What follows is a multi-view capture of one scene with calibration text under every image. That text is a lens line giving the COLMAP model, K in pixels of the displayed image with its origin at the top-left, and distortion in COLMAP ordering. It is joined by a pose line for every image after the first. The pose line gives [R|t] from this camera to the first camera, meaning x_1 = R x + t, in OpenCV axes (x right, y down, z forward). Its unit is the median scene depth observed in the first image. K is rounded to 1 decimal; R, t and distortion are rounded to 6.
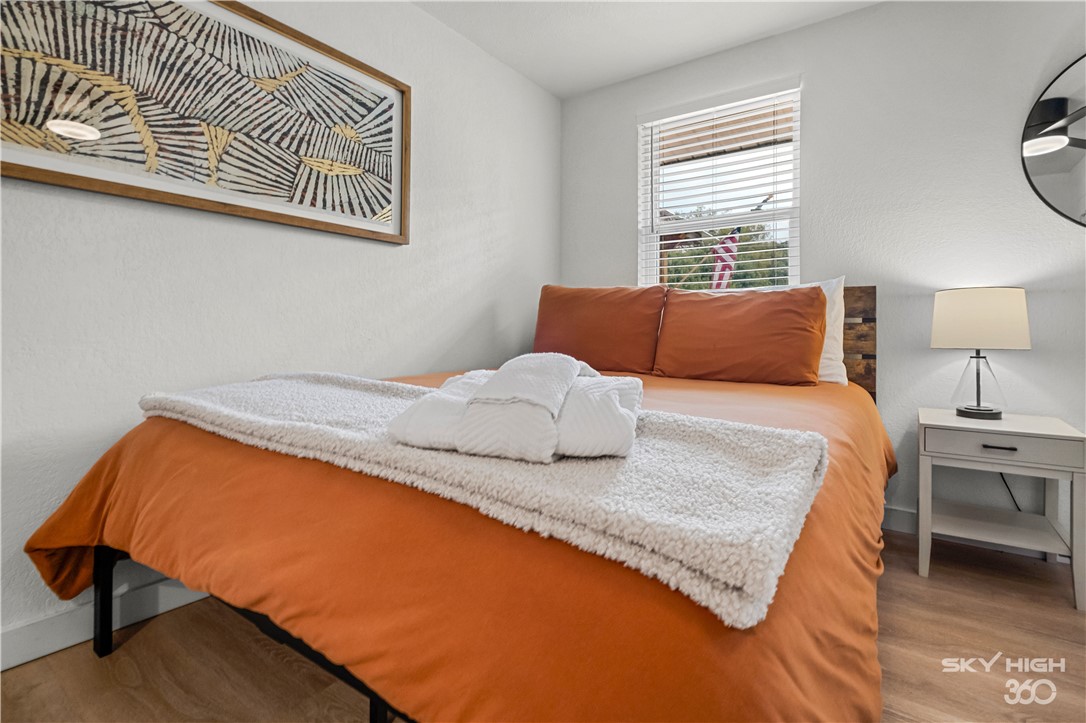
lens RADIAL K [[512.9, 0, 541.2], [0, 512.9, 324.5], [0, 0, 1]] dist [-0.011593, -0.000879]
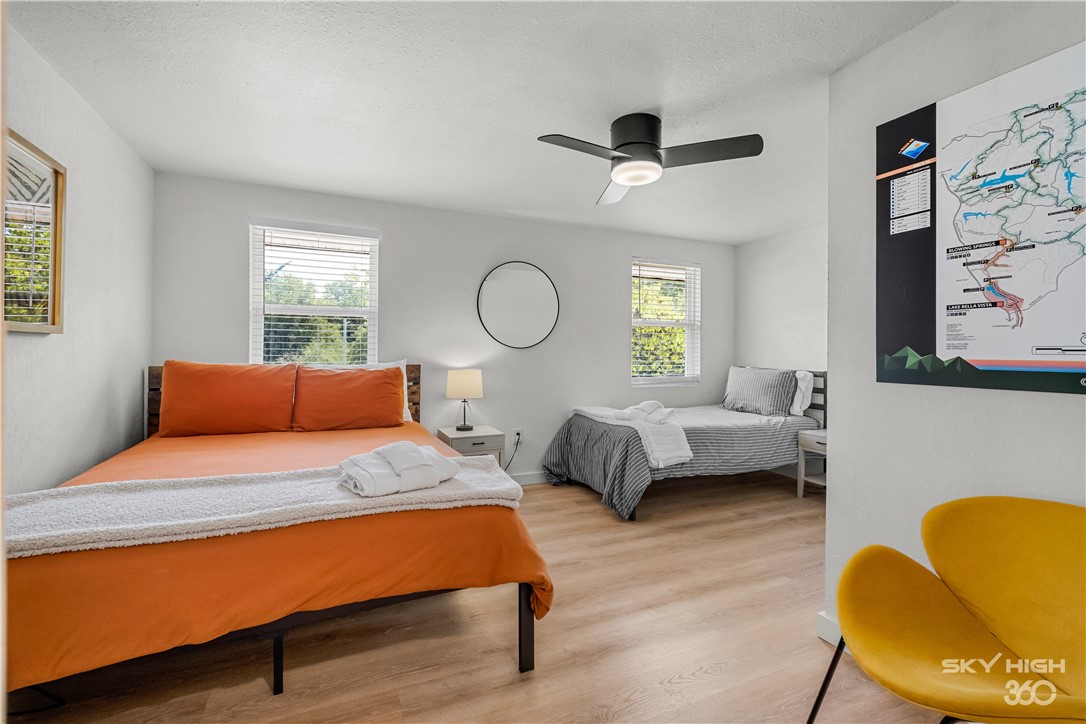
lens RADIAL K [[479.0, 0, 546.1], [0, 479.0, 358.2], [0, 0, 1]] dist [-0.001978, -0.003494]
pose [[0.490406, -0.019147, 0.871284, -0.616387], [-0.009606, 0.999579, 0.027373, -0.151719], [-0.871441, -0.021793, 0.490016, -0.221878]]
